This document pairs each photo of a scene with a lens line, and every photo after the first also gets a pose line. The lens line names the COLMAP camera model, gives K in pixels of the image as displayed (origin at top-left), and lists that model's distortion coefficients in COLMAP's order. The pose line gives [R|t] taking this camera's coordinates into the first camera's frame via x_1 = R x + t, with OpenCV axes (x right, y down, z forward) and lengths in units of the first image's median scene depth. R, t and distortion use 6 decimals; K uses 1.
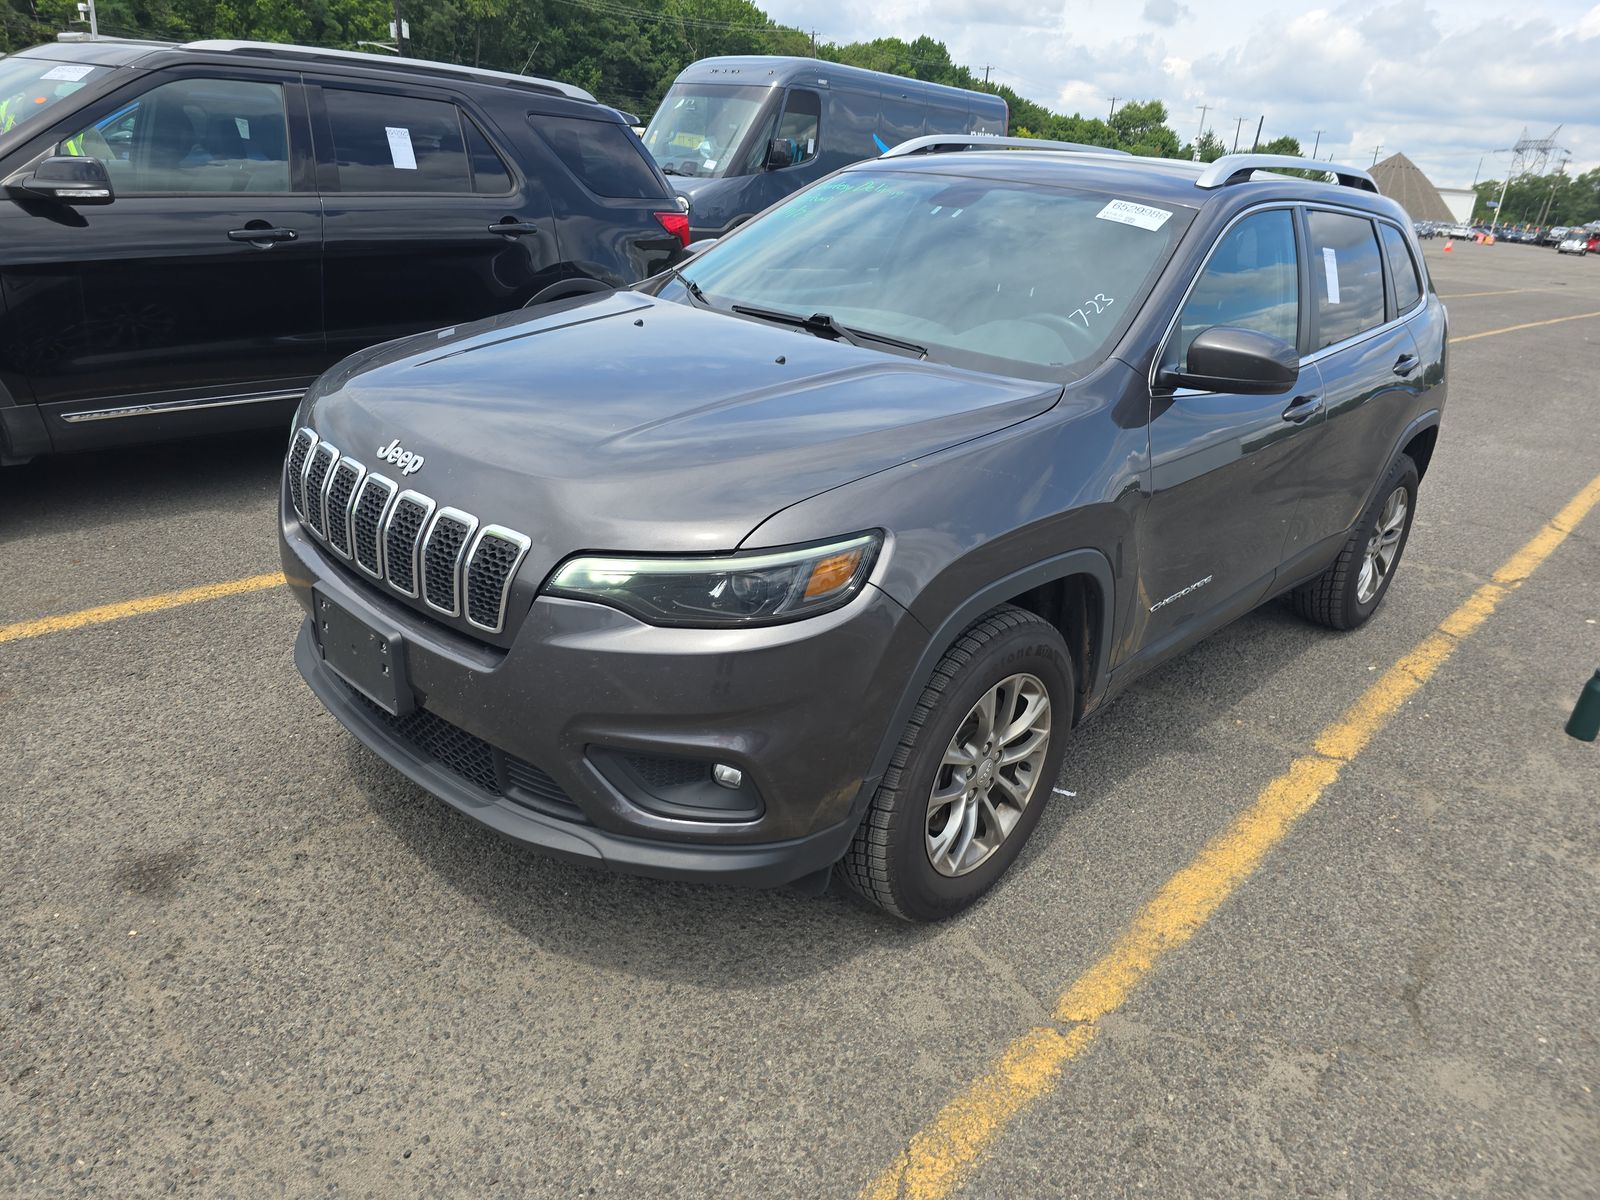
lens RADIAL K [[1105.7, 0, 792.6], [0, 1105.7, 585.5], [0, 0, 1]] dist [0.047395, -0.046226]
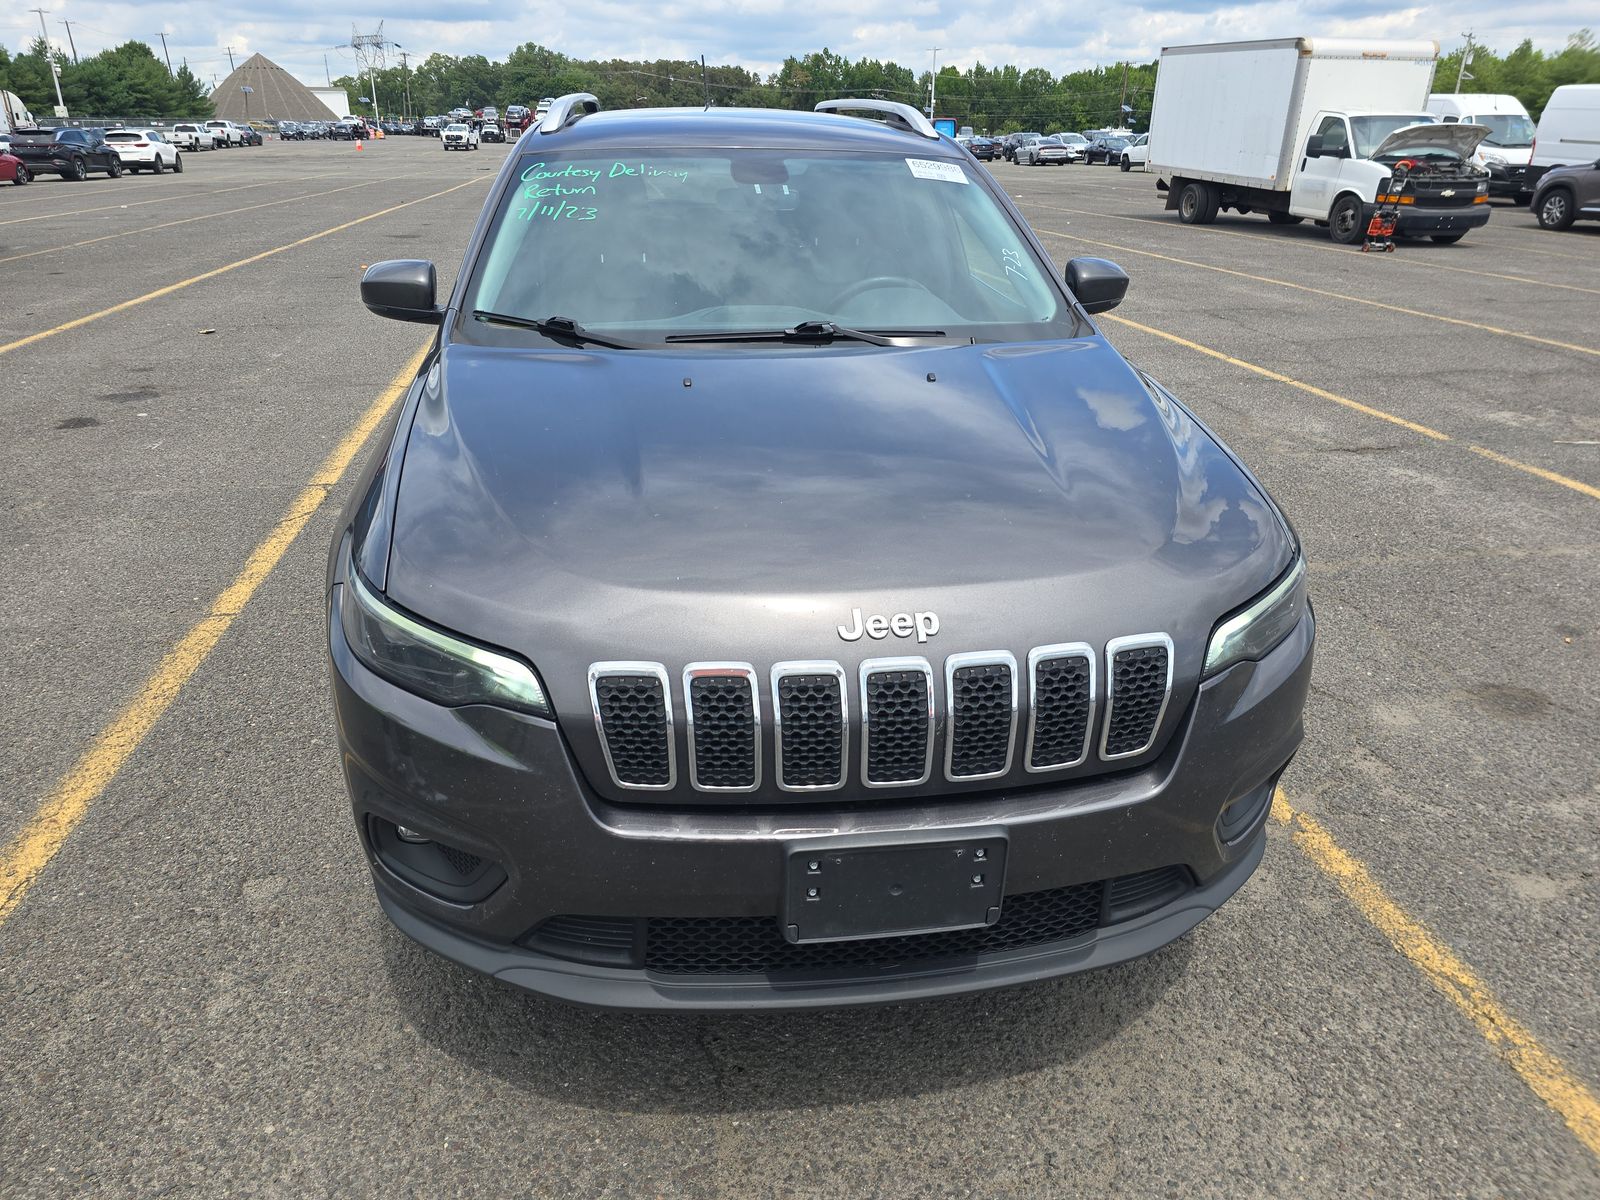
lens RADIAL K [[1105.7, 0, 778.3], [0, 1105.7, 591.2], [0, 0, 1]] dist [0.047395, -0.046226]
pose [[0.606457, -0.382177, 0.697245, -0.872639], [0.323954, 0.919590, 0.222279, -0.313319], [-0.726130, 0.091073, 0.681499, 0.527029]]
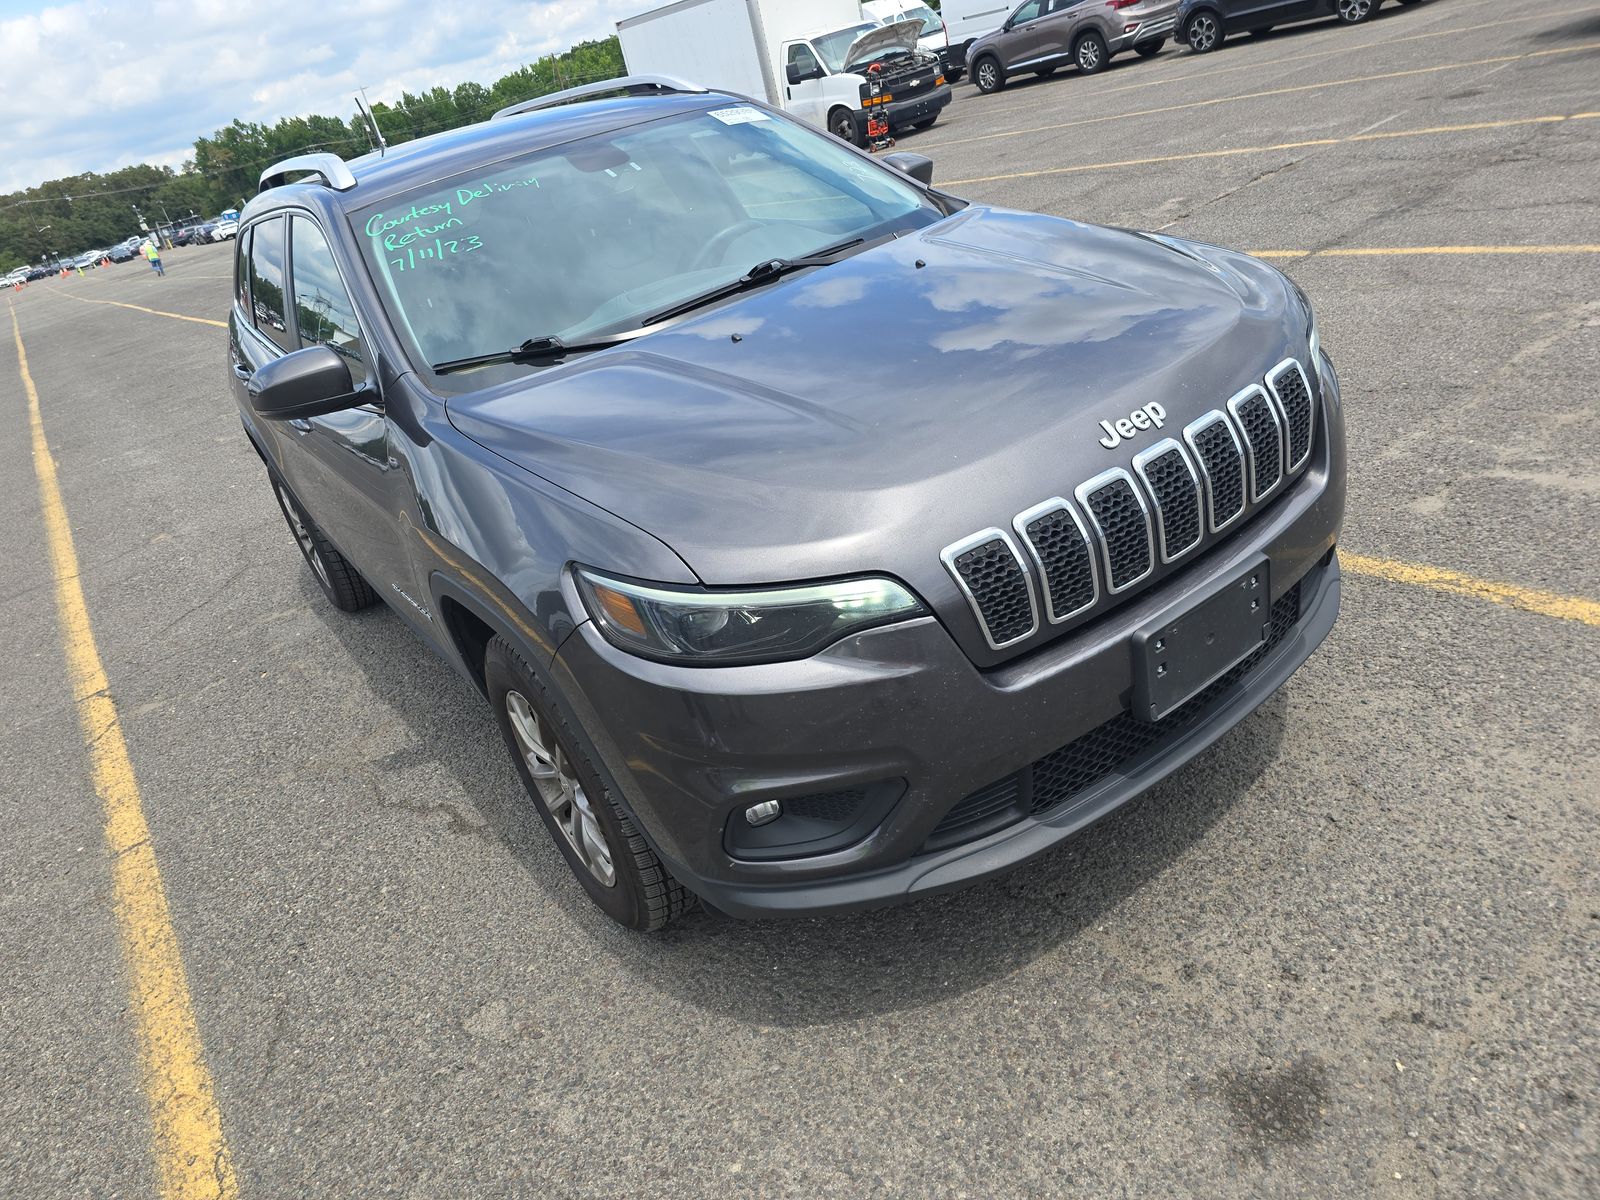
lens RADIAL K [[1105.7, 0, 797.5], [0, 1105.7, 598.8], [0, 0, 1]] dist [0.047395, -0.046226]
pose [[0.149002, -0.544381, 0.825498, -1.121465], [0.575069, 0.726832, 0.375515, -0.466453], [-0.804422, 0.418766, 0.421356, 0.870376]]
